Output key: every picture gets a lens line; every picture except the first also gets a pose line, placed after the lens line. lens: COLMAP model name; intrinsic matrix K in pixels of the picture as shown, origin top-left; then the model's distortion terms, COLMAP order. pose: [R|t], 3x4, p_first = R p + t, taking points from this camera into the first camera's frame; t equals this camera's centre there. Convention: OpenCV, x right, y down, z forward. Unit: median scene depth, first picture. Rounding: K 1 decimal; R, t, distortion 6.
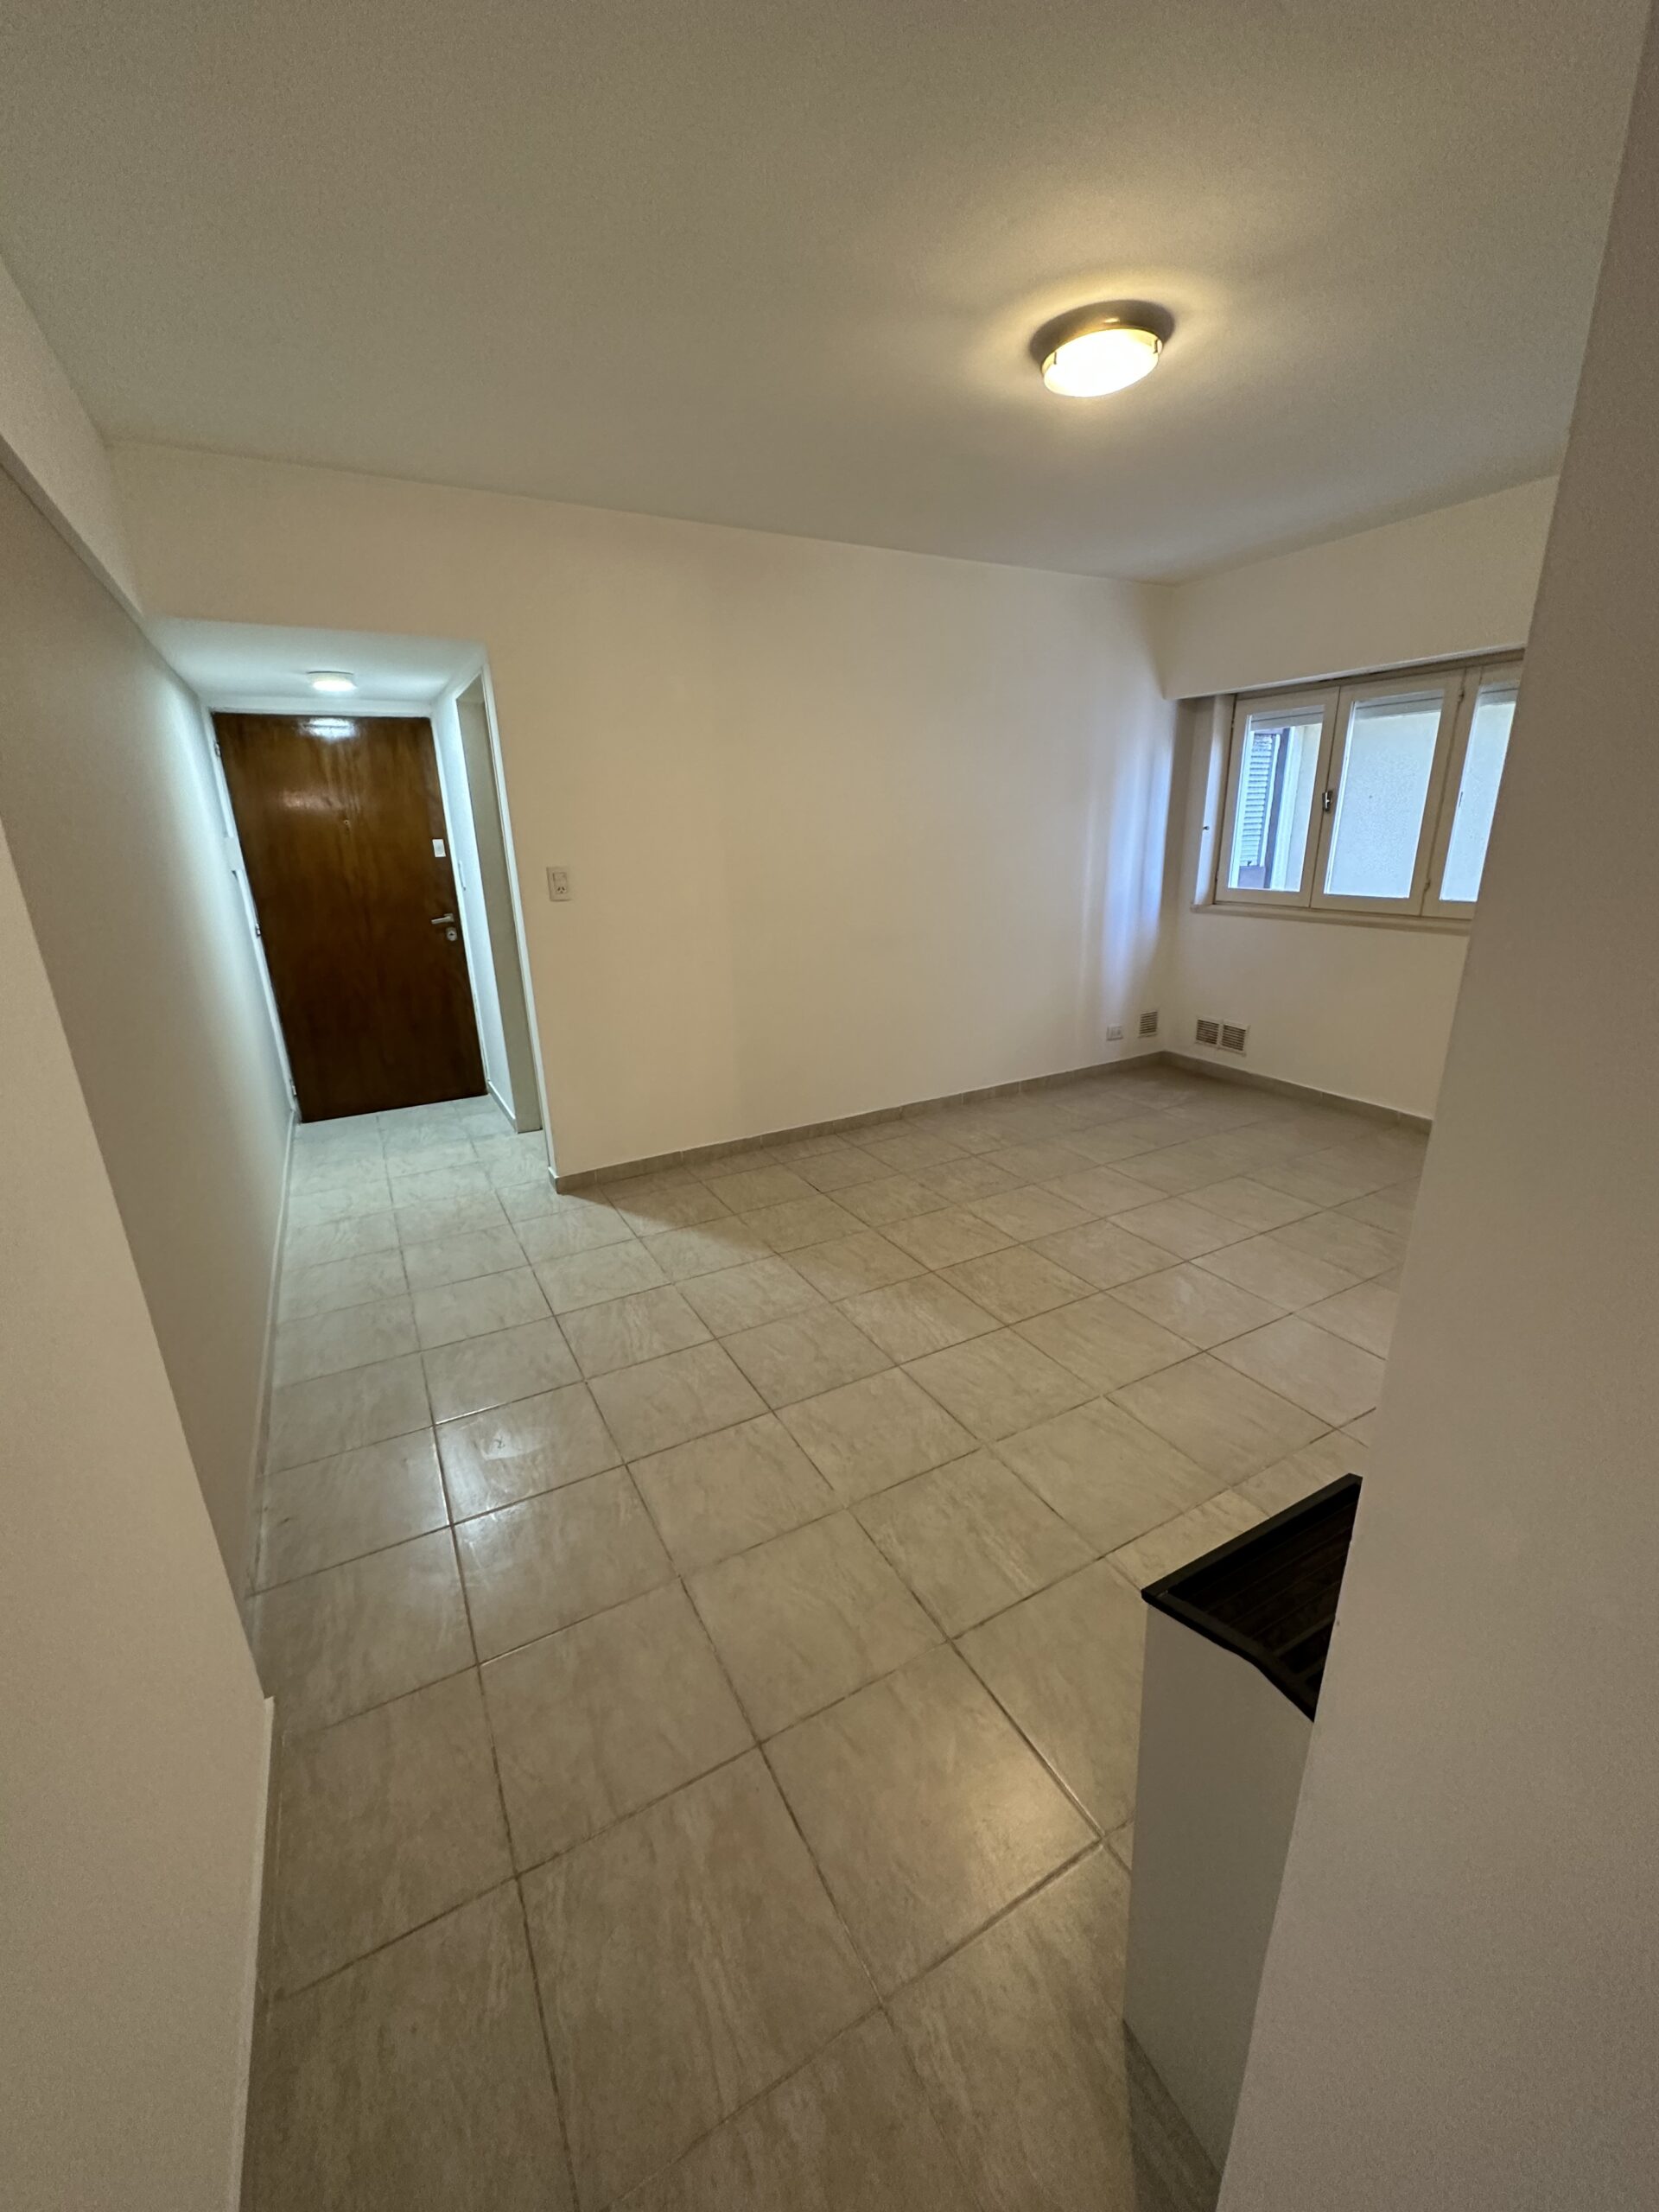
lens RADIAL K [[884.3, 0, 823.4], [0, 884.3, 1103.0], [0, 0, 1]] dist [0.001118, 0.000164]
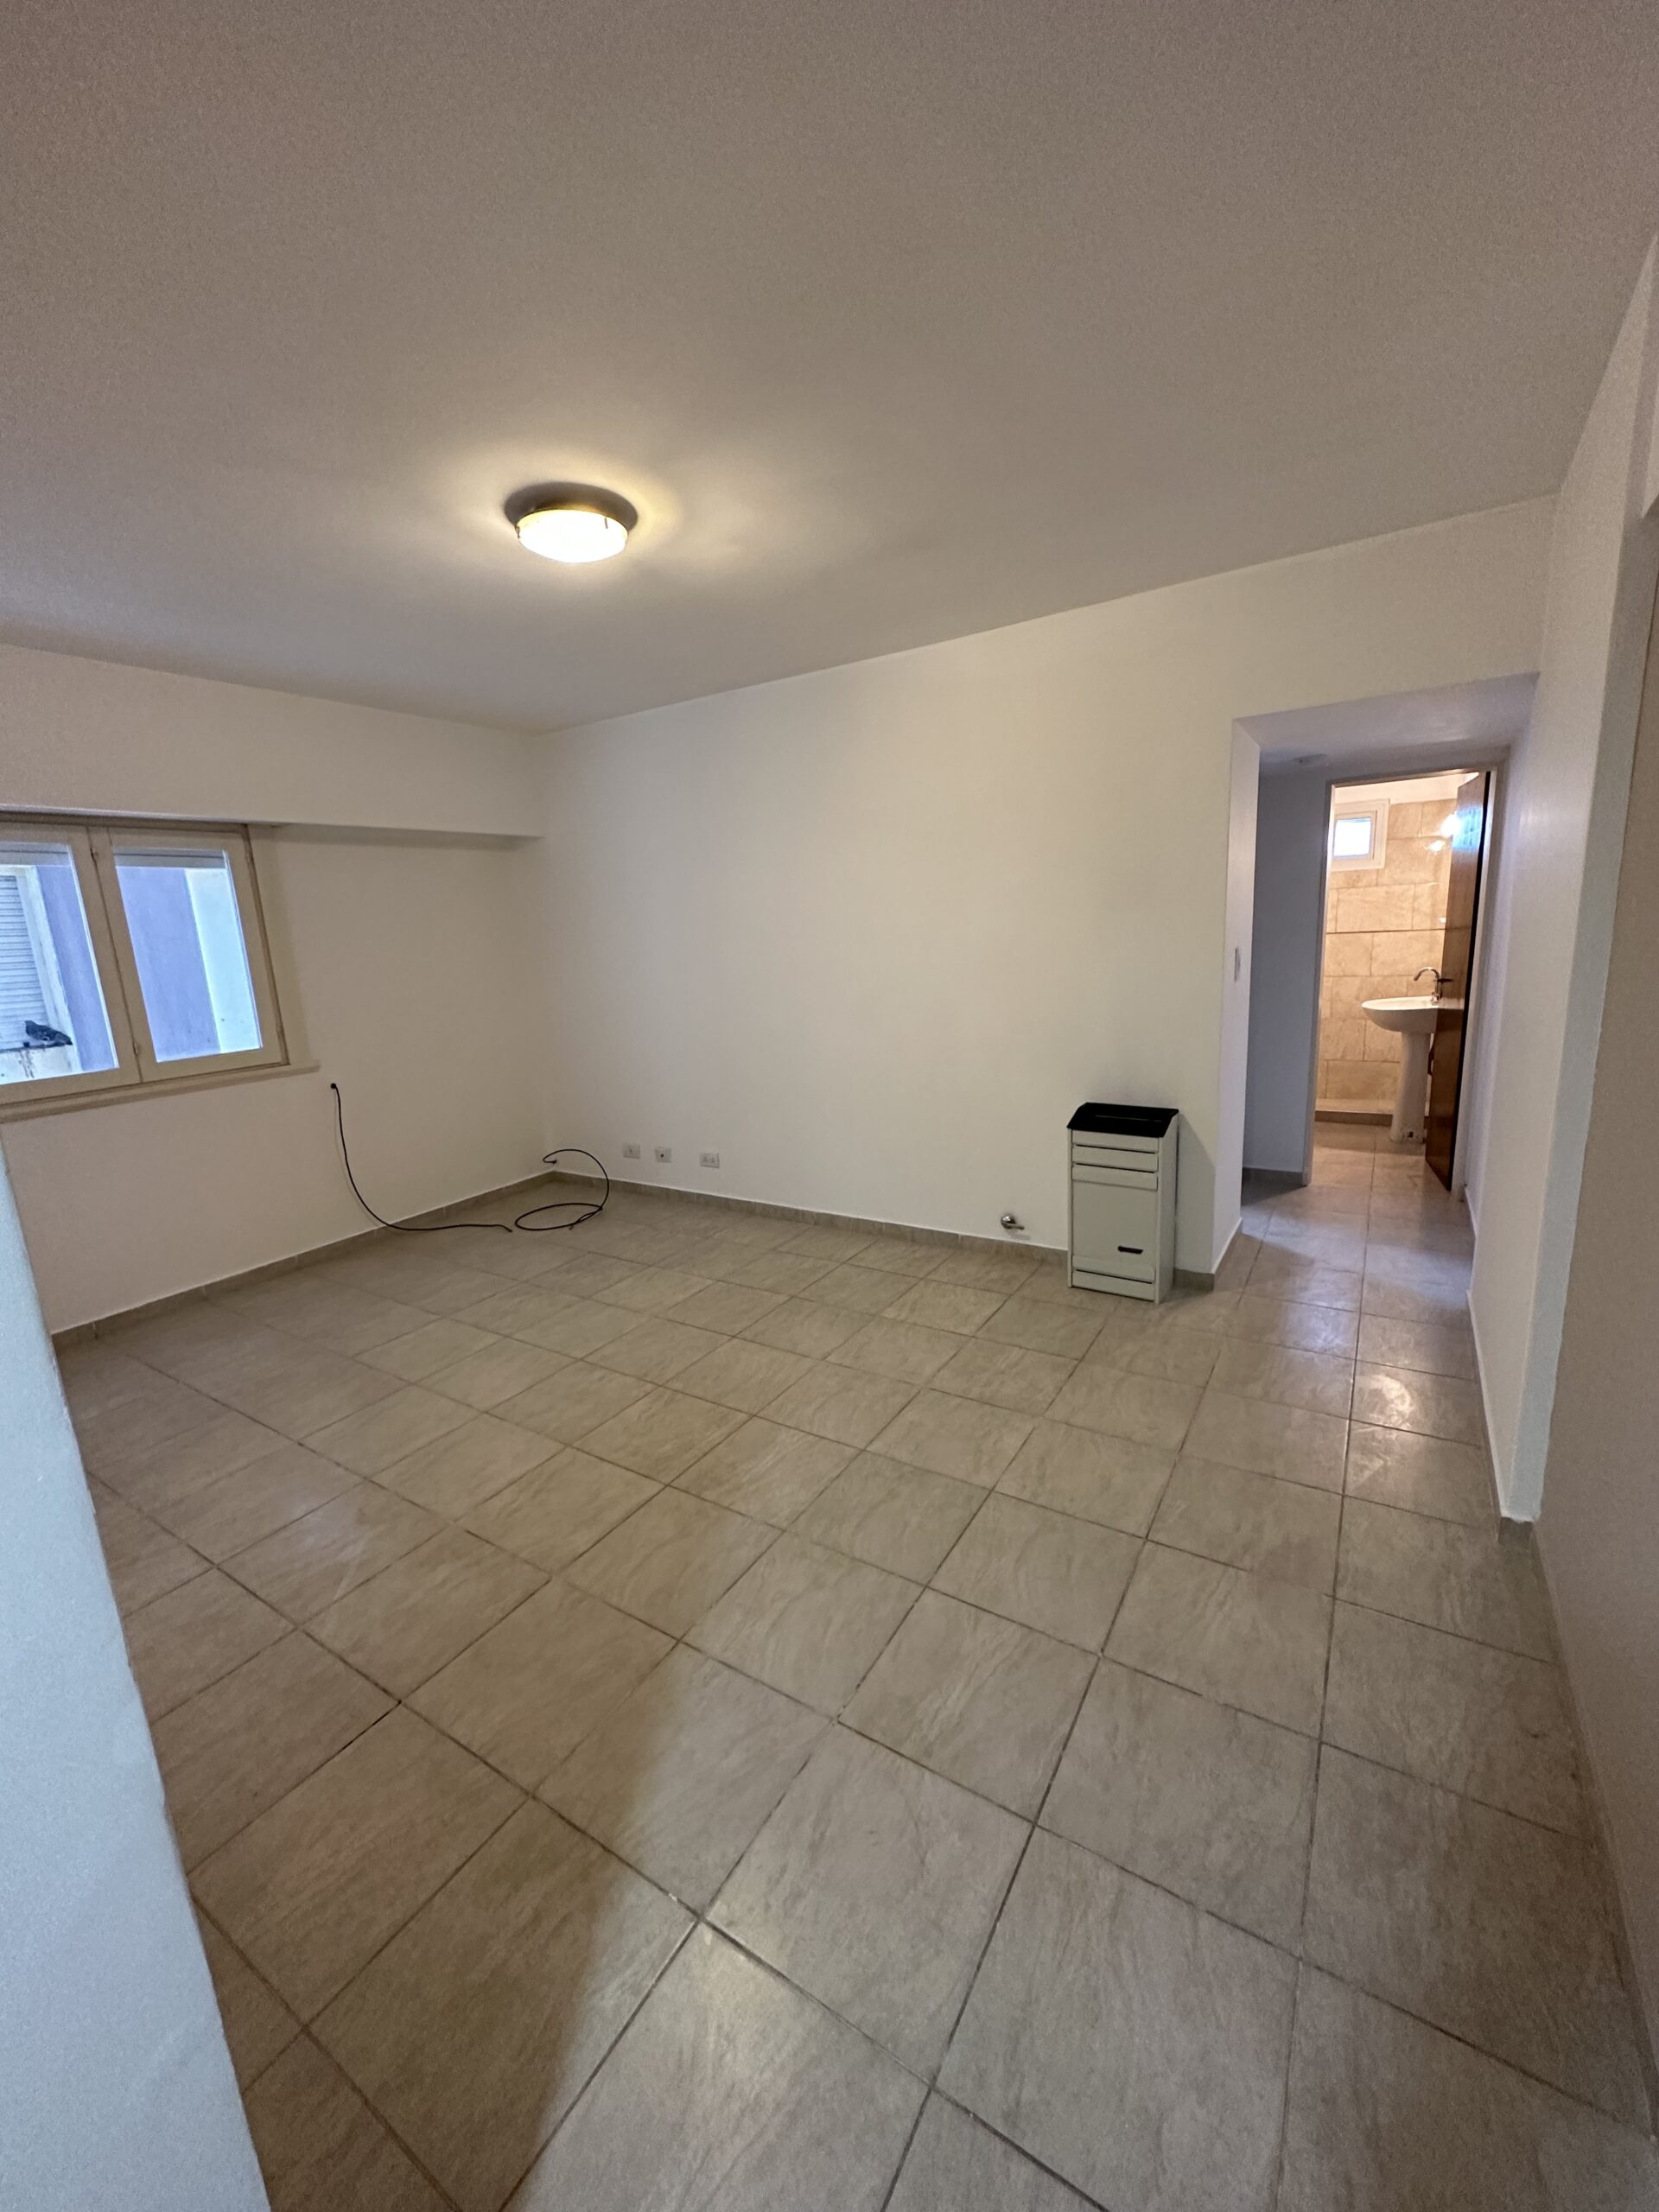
lens RADIAL K [[884.3, 0, 824.8], [0, 884.3, 1110.0], [0, 0, 1]] dist [0.001118, 0.000164]
pose [[-0.484848, -0.134121, 0.864254, -0.609631], [0.326982, 0.888715, 0.321355, -0.332451], [-0.811175, 0.438404, -0.387036, 1.056979]]
